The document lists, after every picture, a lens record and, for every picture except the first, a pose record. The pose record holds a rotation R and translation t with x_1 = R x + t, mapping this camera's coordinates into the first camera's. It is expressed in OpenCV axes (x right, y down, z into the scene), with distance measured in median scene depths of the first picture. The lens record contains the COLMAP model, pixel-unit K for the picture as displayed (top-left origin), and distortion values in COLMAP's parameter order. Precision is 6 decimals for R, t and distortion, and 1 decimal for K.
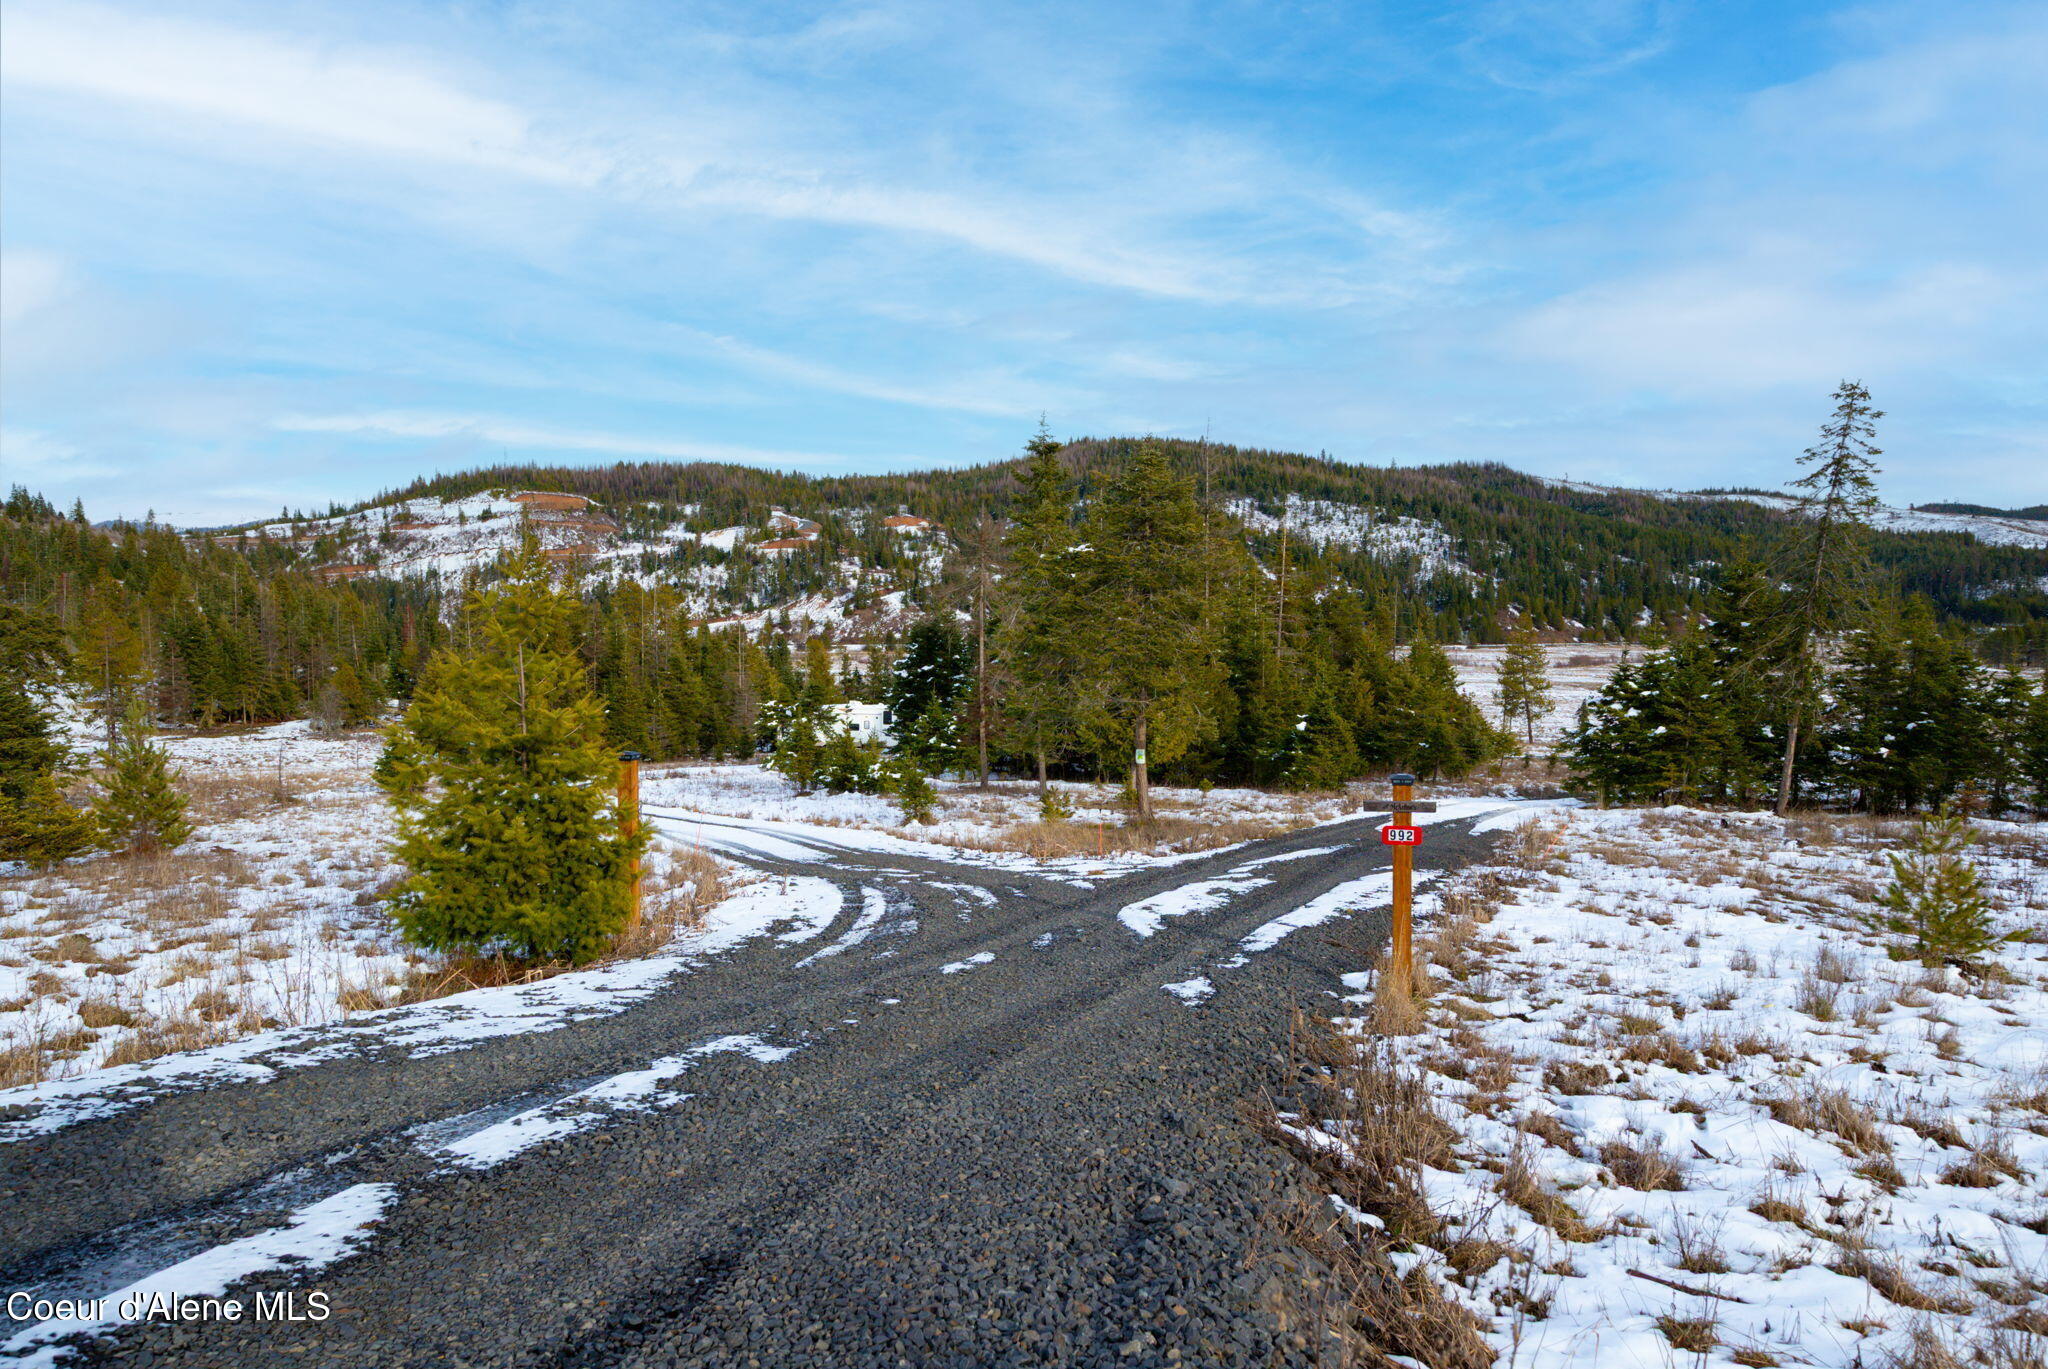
lens RADIAL K [[1391.0, 0, 1033.3], [0, 1391.0, 690.1], [0, 0, 1]] dist [0.014243, 0.003170]
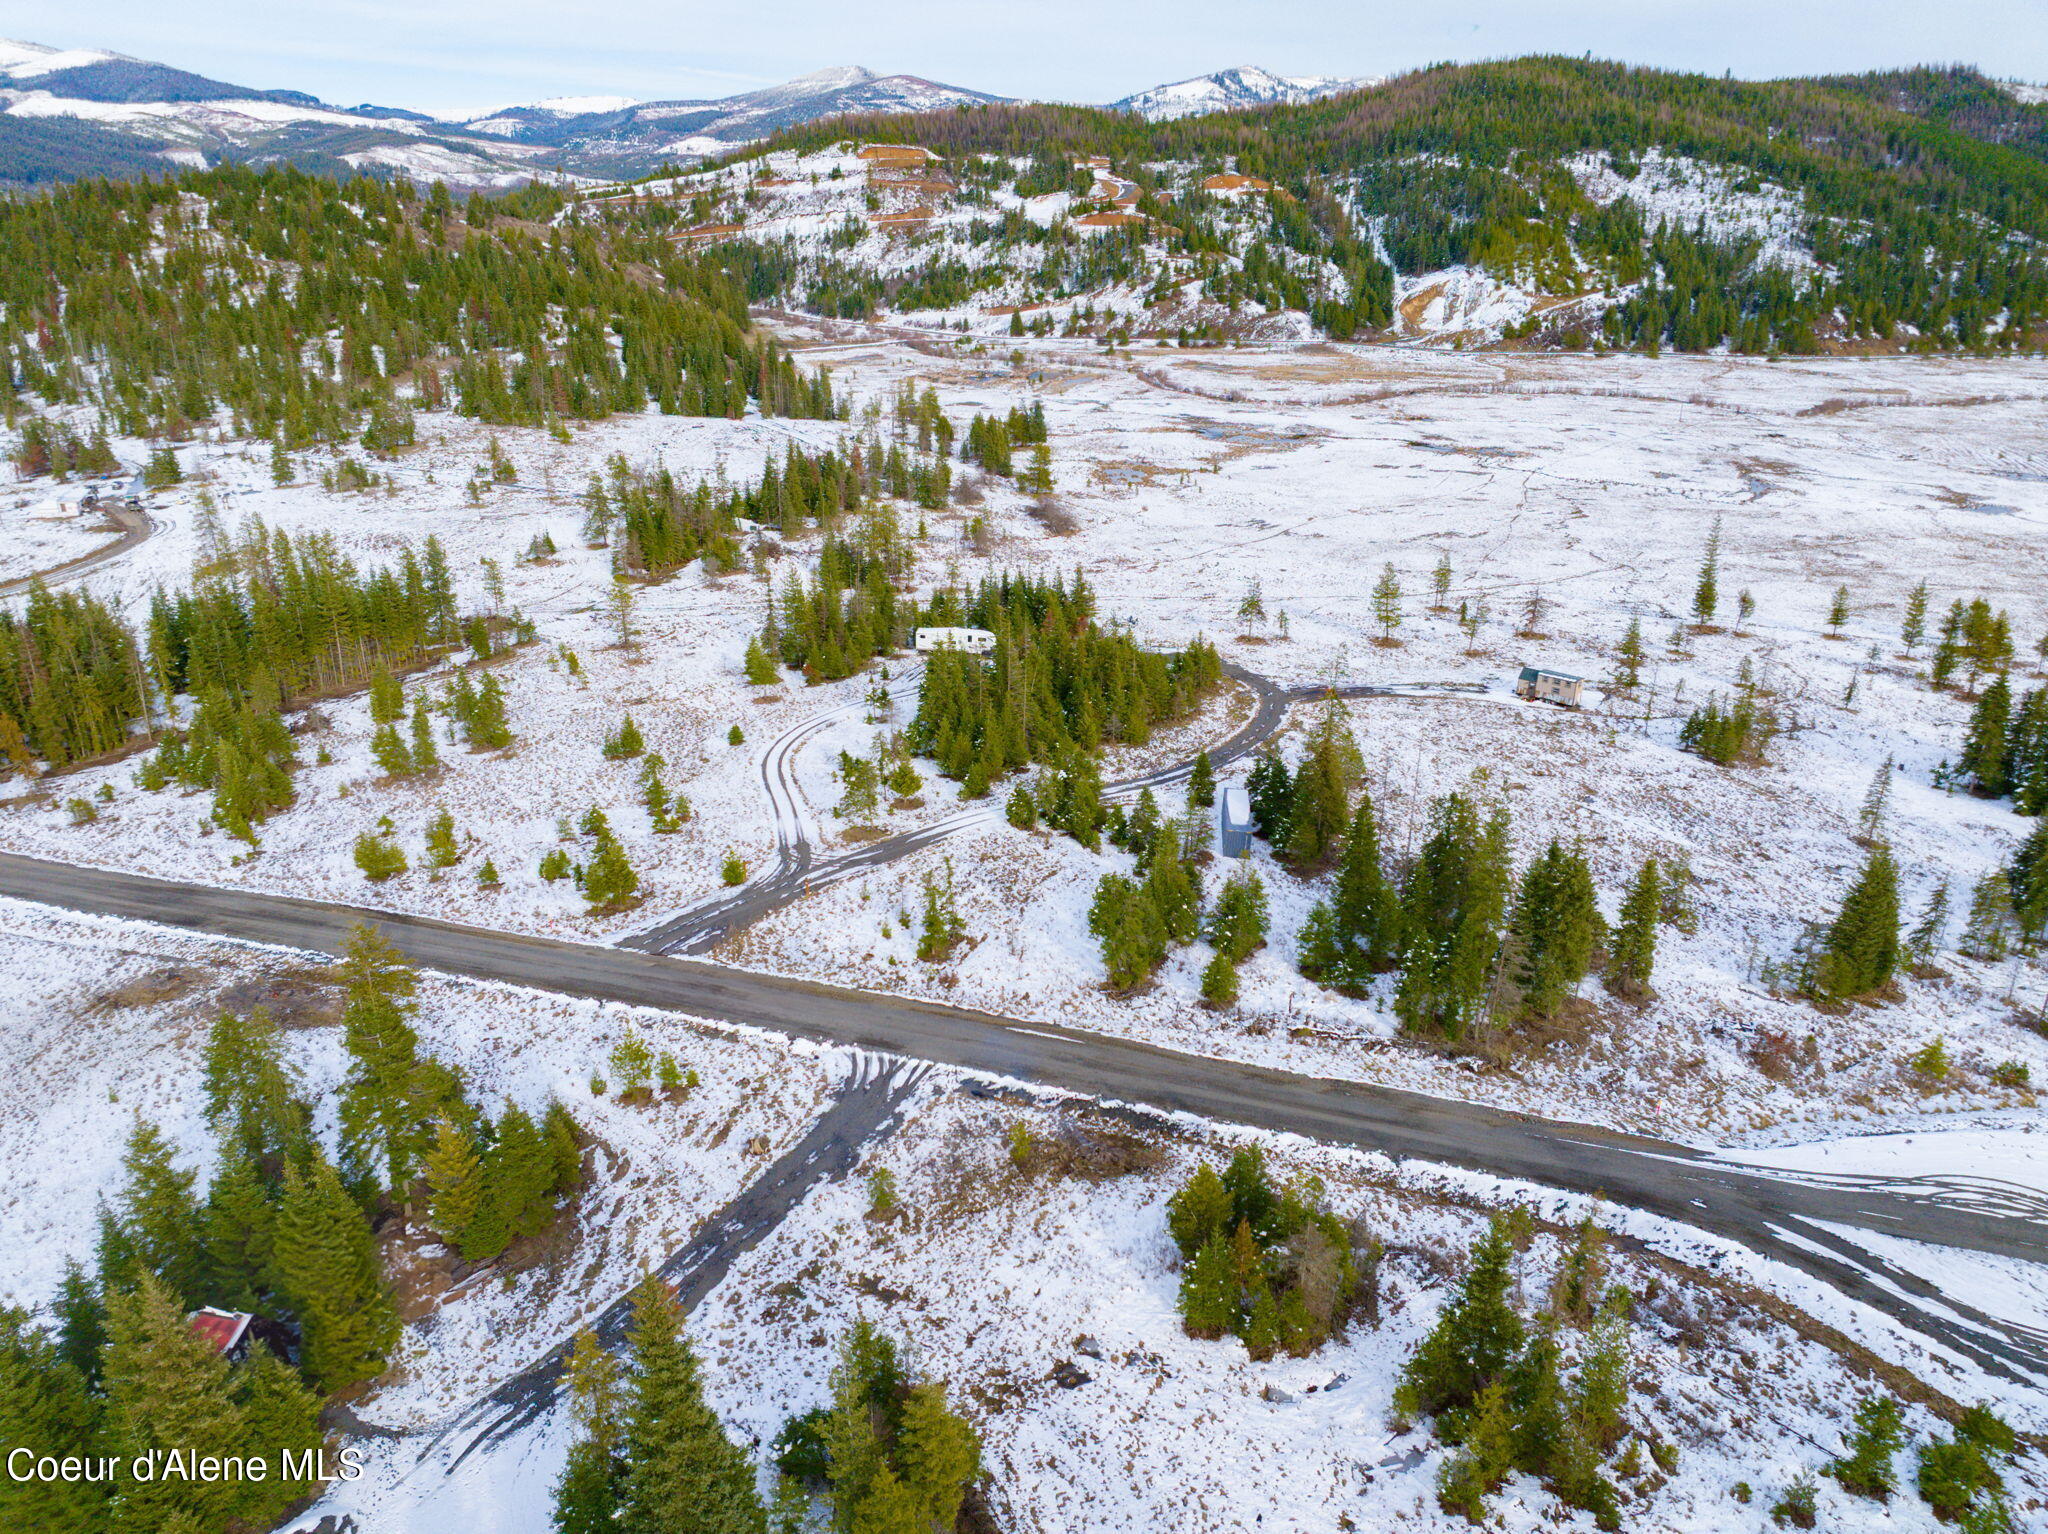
lens RADIAL K [[1443.1, 0, 1024.0], [0, 1443.1, 767.0], [0, 0, 1]] dist [-0.024417, -0.027273]
pose [[0.965102, 0.096813, -0.243321, 0.057578], [-0.013572, 0.946396, 0.322723, -0.055774], [0.261522, -0.308159, 0.914683, -0.103663]]
